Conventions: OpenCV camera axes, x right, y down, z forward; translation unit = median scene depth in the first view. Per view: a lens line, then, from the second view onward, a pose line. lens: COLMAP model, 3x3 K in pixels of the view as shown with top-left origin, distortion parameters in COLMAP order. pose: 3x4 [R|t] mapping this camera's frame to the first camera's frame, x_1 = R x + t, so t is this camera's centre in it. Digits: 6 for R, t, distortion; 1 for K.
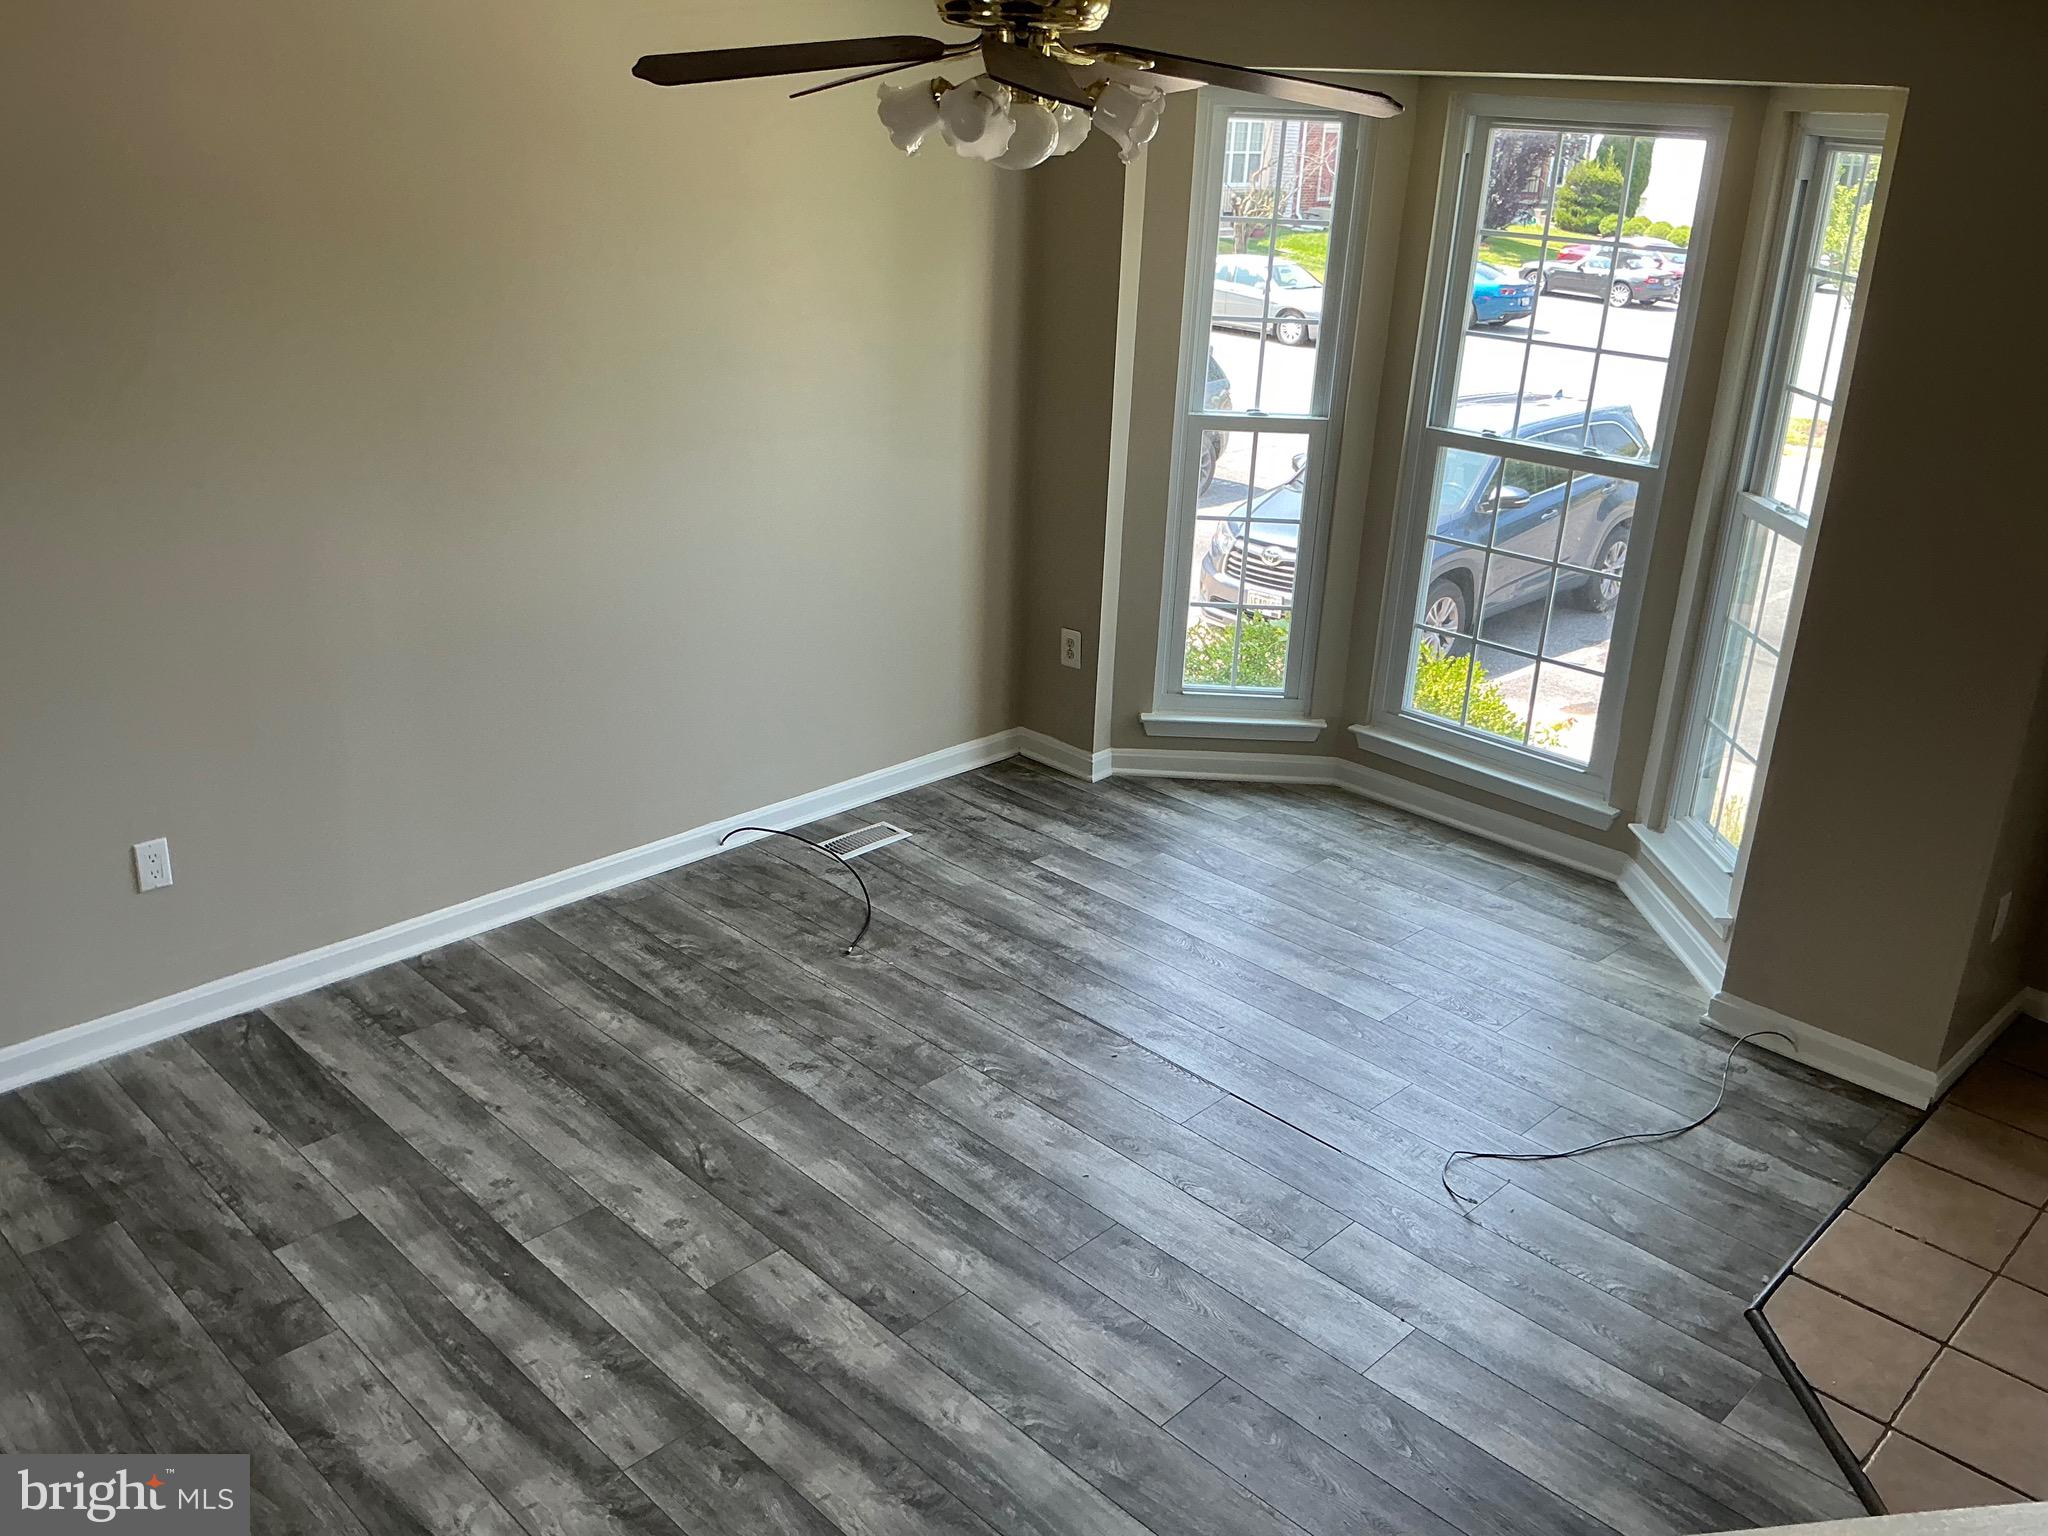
lens RADIAL K [[1691.8, 0, 1016.5], [0, 1691.8, 750.8], [0, 0, 1]] dist [0.161749, -0.327749]
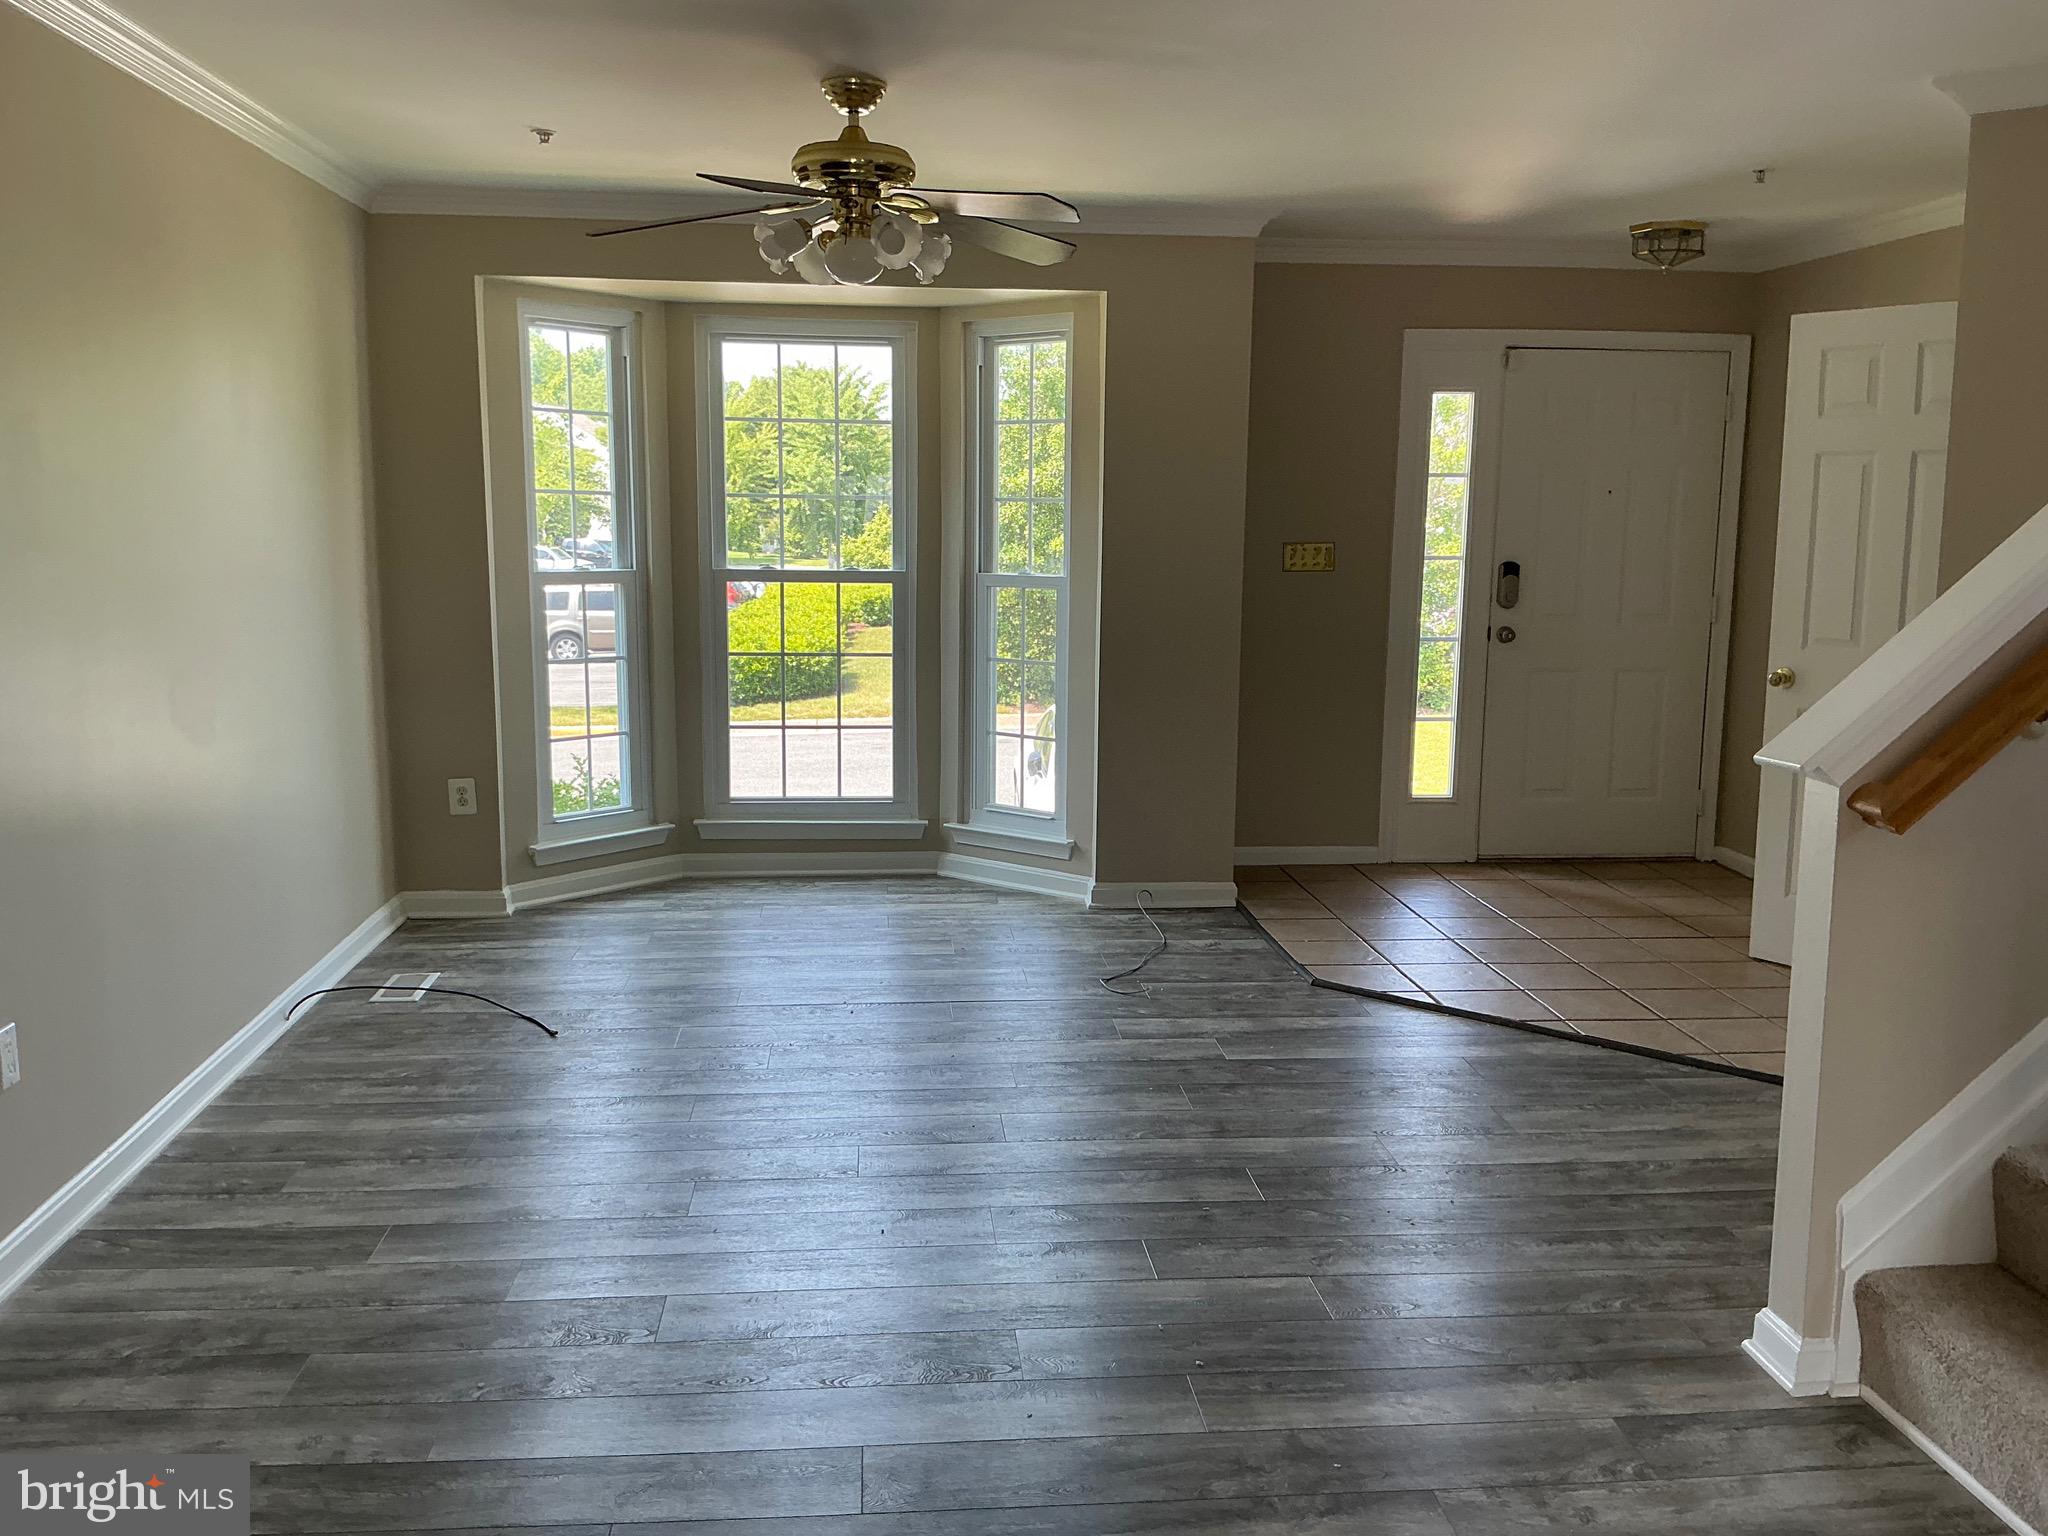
lens RADIAL K [[1691.8, 0, 1016.5], [0, 1691.8, 750.8], [0, 0, 1]] dist [0.161749, -0.327749]
pose [[0.645714, -0.142013, 0.750257, -0.743575], [0.288490, 0.955100, -0.067503, 0.115304], [-0.706984, 0.260029, 0.657691, 0.066259]]
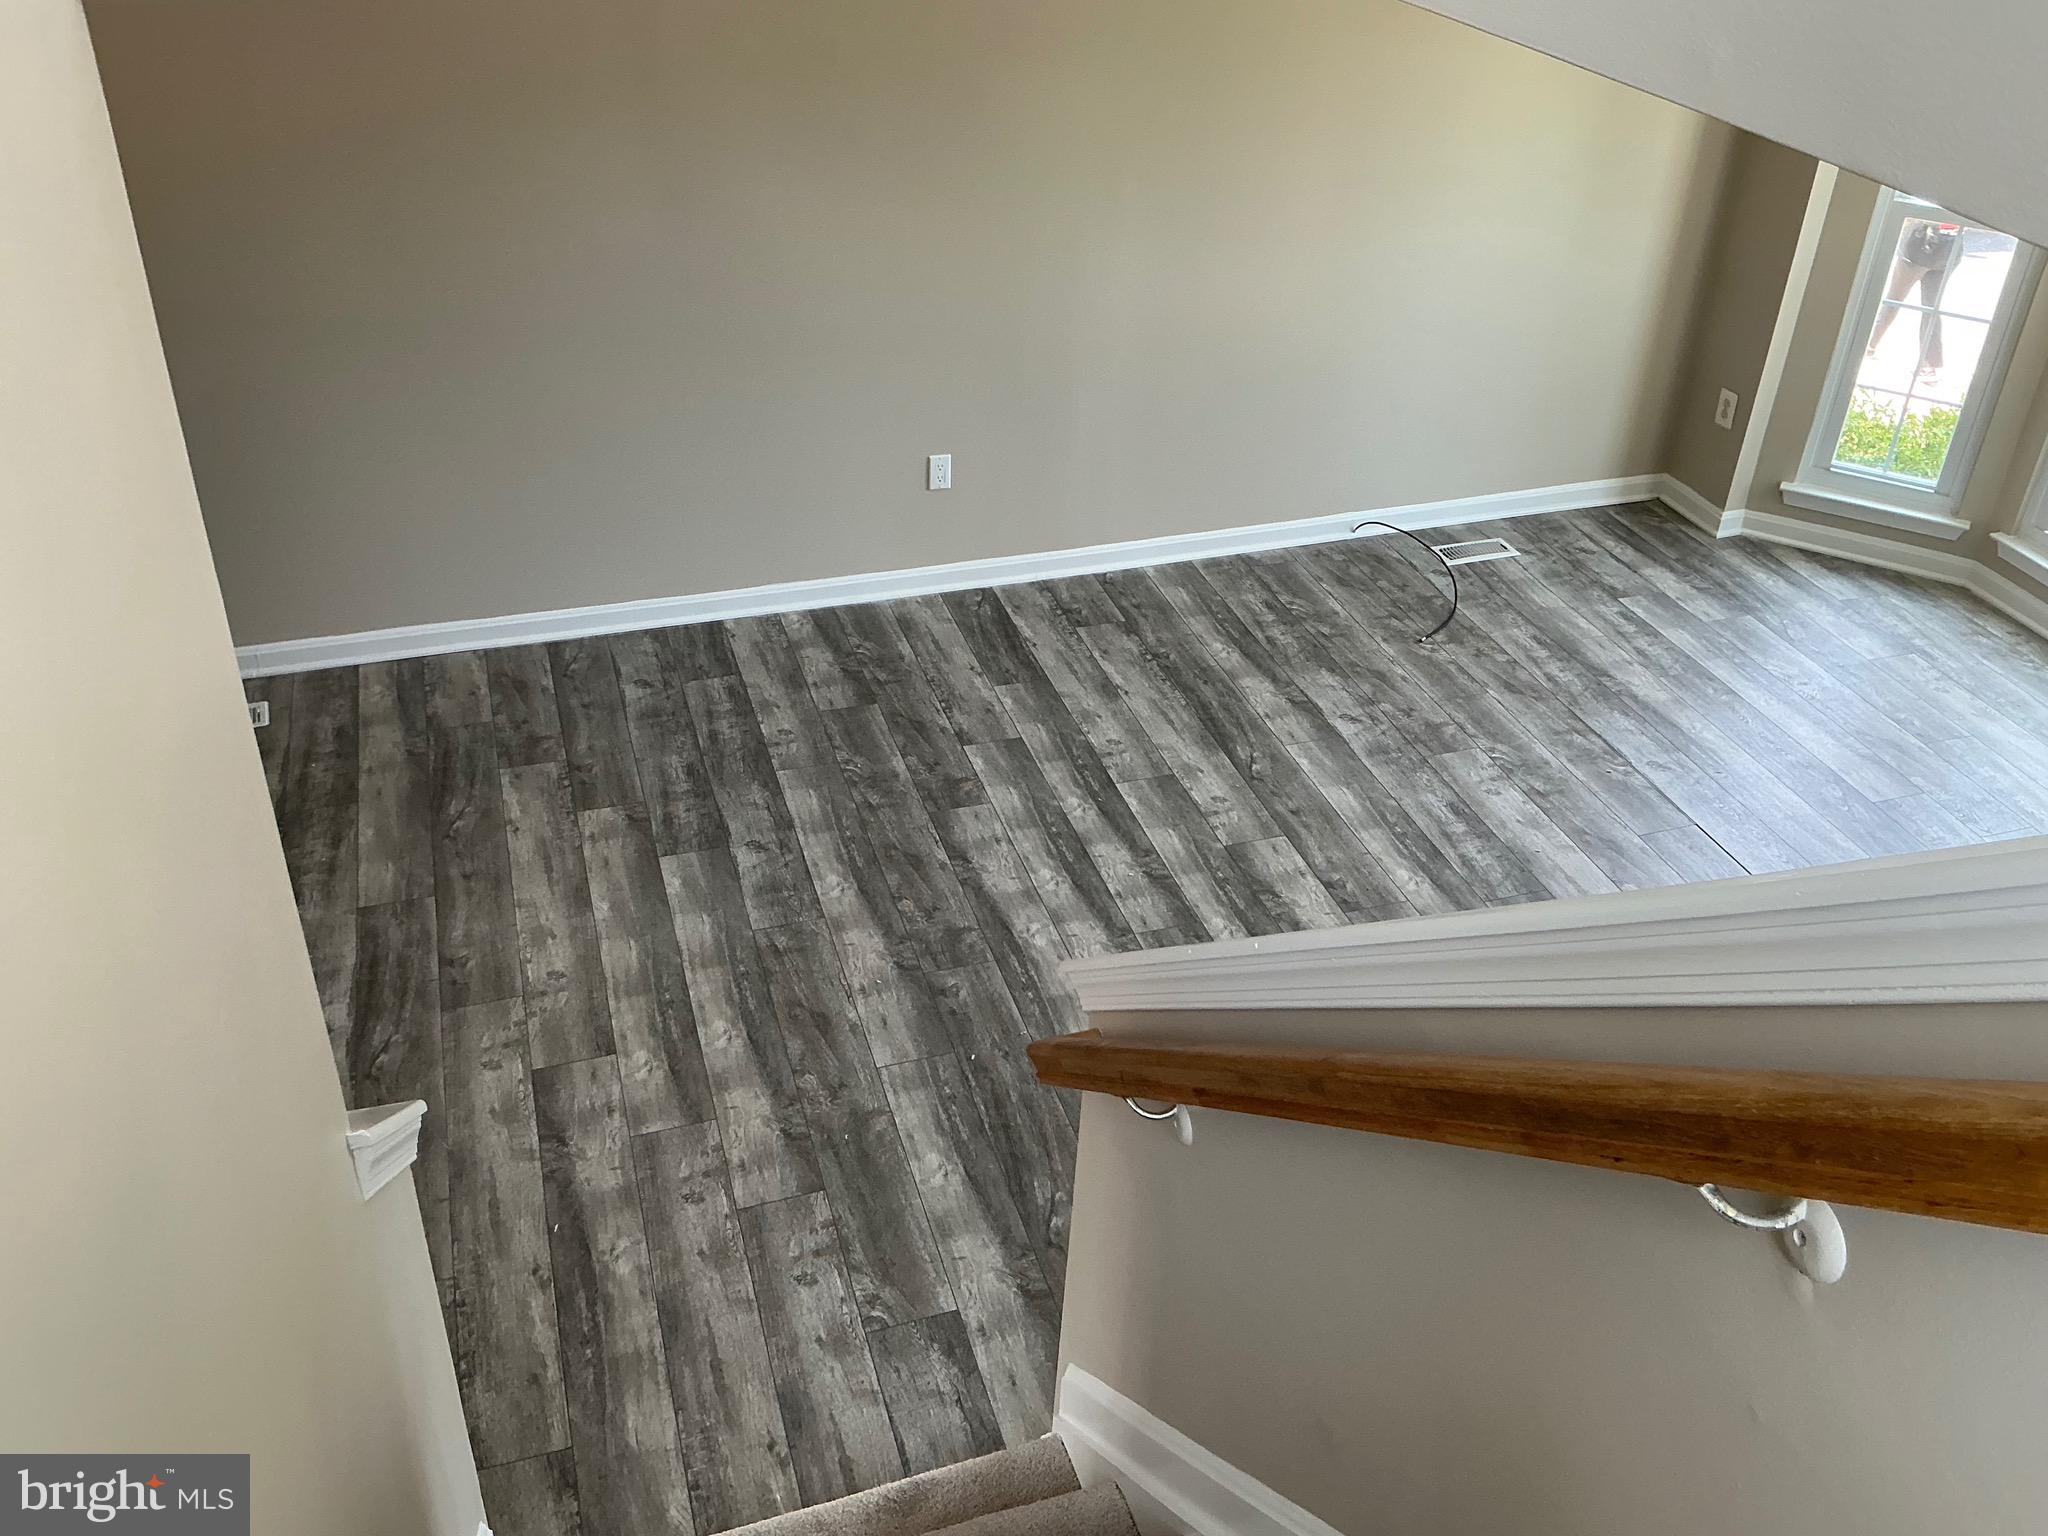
lens RADIAL K [[1674.8, 0, 1019.6], [0, 1674.8, 752.4], [0, 0, 1]] dist [0.133744, -0.272387]
pose [[0.886647, 0.242324, -0.393873, 0.152782], [-0.159345, 0.959646, 0.231706, -0.041711], [0.434127, -0.142680, 0.889481, -0.226671]]
